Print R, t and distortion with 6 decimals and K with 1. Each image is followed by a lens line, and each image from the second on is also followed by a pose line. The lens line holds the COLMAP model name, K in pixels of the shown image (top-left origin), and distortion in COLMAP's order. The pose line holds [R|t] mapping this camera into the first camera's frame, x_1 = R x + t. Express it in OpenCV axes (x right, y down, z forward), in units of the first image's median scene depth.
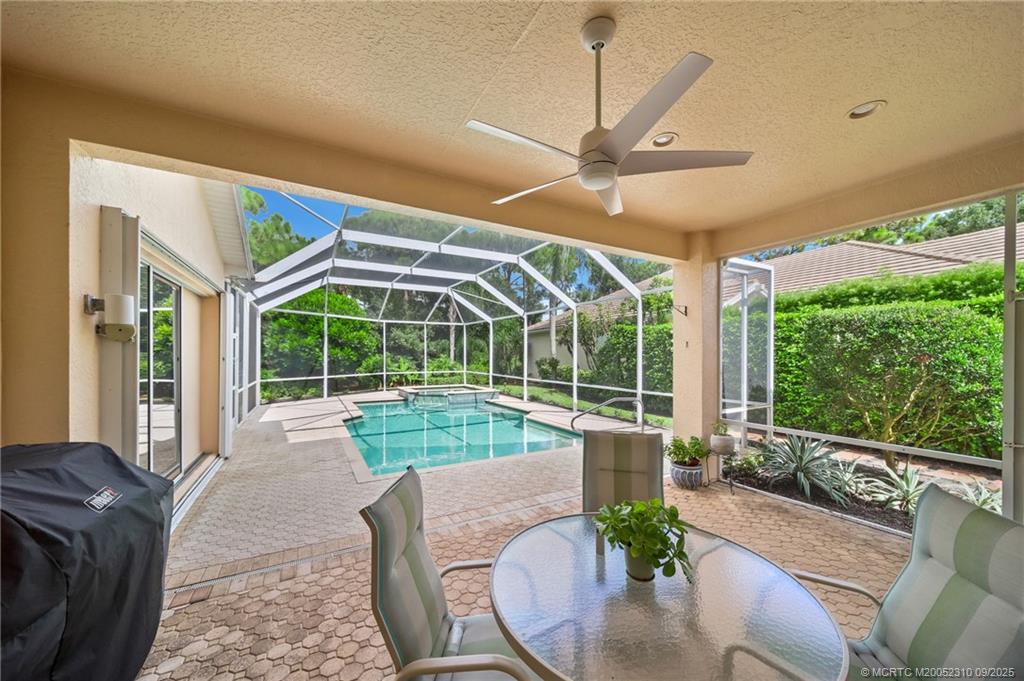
lens RADIAL K [[370.2, 0, 508.9], [0, 370.2, 338.4], [0, 0, 1]] dist [-0.002037, -0.000245]
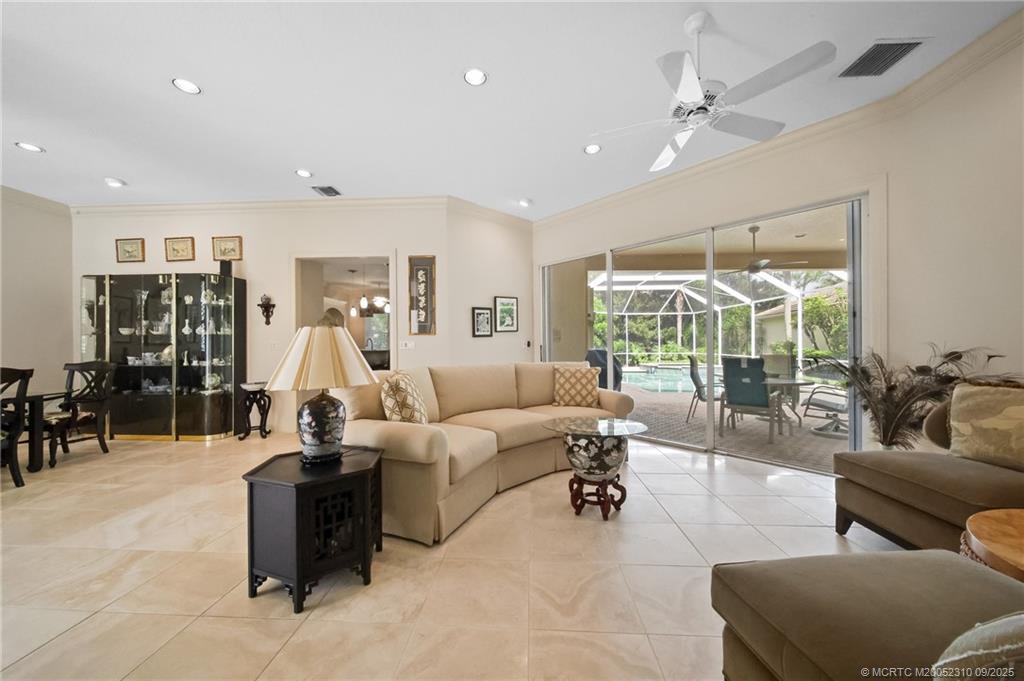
lens RADIAL K [[370.2, 0, 508.9], [0, 370.2, 338.4], [0, 0, 1]] dist [-0.002037, -0.000245]
pose [[0.842839, -0.011655, -0.538040, 0.015665], [0.025613, 0.999501, 0.018471, 0.004974], [0.537556, -0.029349, 0.842717, -0.311197]]
